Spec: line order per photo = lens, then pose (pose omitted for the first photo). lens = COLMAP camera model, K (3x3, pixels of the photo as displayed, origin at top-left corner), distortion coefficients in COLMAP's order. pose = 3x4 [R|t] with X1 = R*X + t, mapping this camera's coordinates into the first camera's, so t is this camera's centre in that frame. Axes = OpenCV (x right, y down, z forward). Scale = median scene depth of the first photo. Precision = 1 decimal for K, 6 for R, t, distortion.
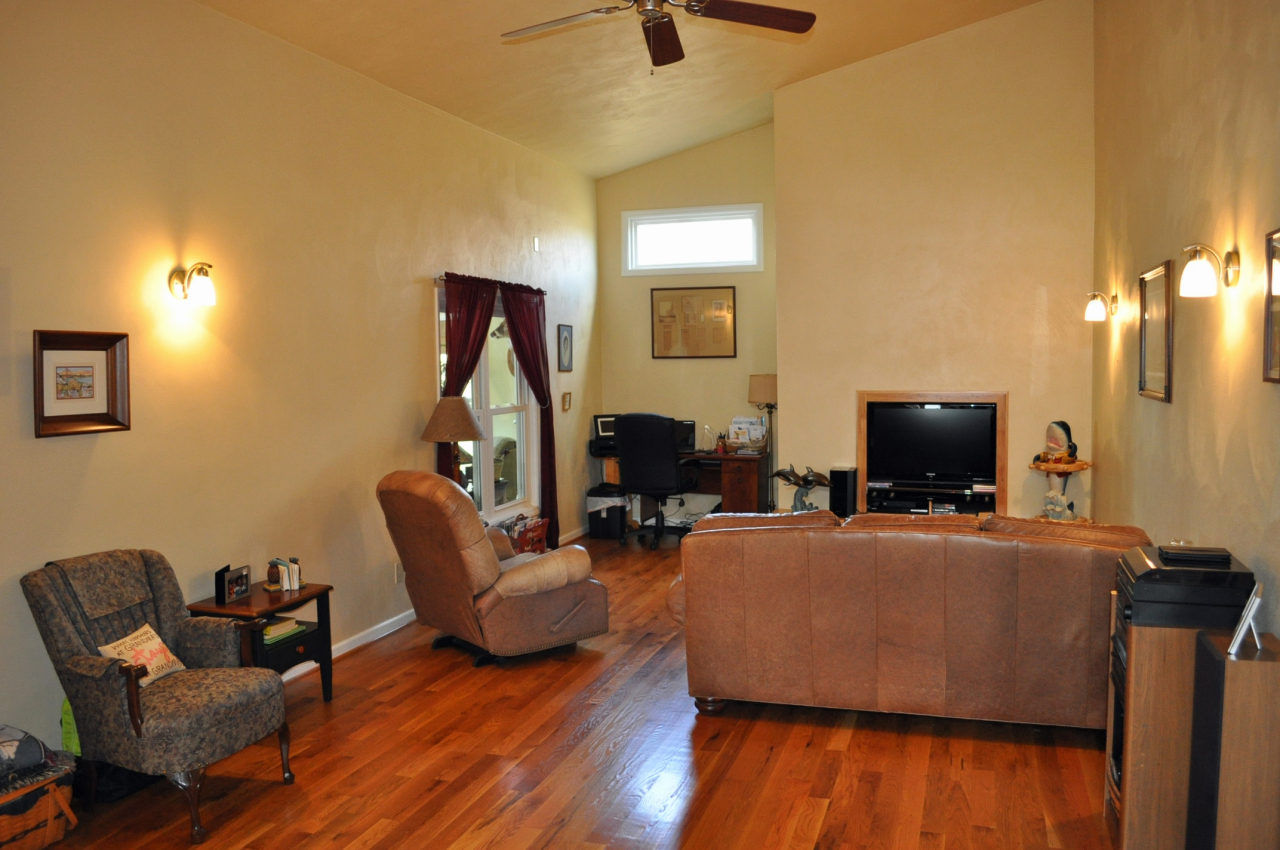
lens RADIAL K [[1005.3, 0, 640.0], [0, 1005.3, 425.0], [0, 0, 1]] dist [-0.082346, 0.007225]
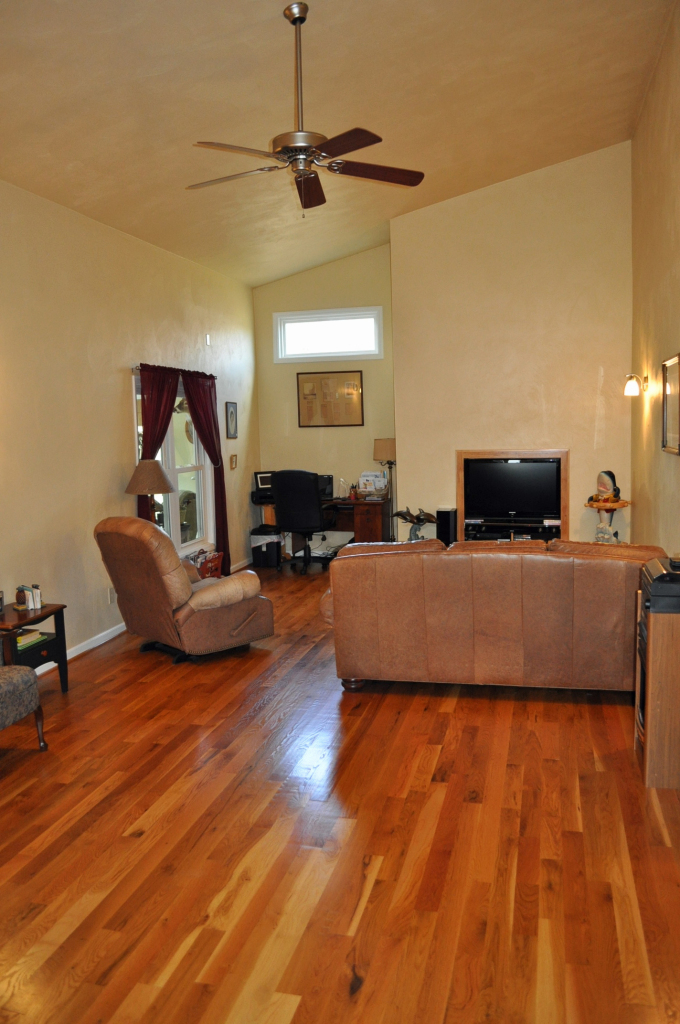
lens RADIAL K [[804.3, 0, 340.0], [0, 804.3, 512.0], [0, 0, 1]] dist [-0.082346, 0.007225]
pose [[0.997383, -0.020340, 0.069381, -0.017616], [0.017461, 0.998971, 0.041850, 0.000442], [-0.070161, -0.040529, 0.996712, -0.073398]]
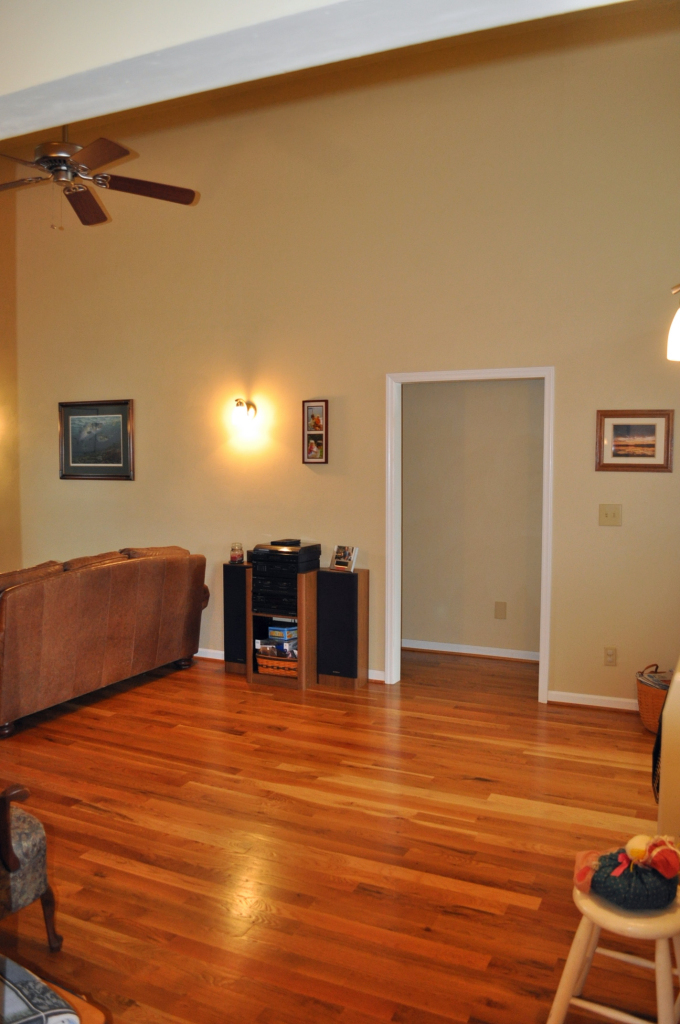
lens RADIAL K [[804.3, 0, 340.0], [0, 804.3, 512.0], [0, 0, 1]] dist [-0.082346, 0.007225]
pose [[0.121363, -0.049440, 0.991376, -0.809060], [0.062243, 0.997172, 0.042109, -0.003888], [-0.990655, 0.056596, 0.124097, 0.434369]]
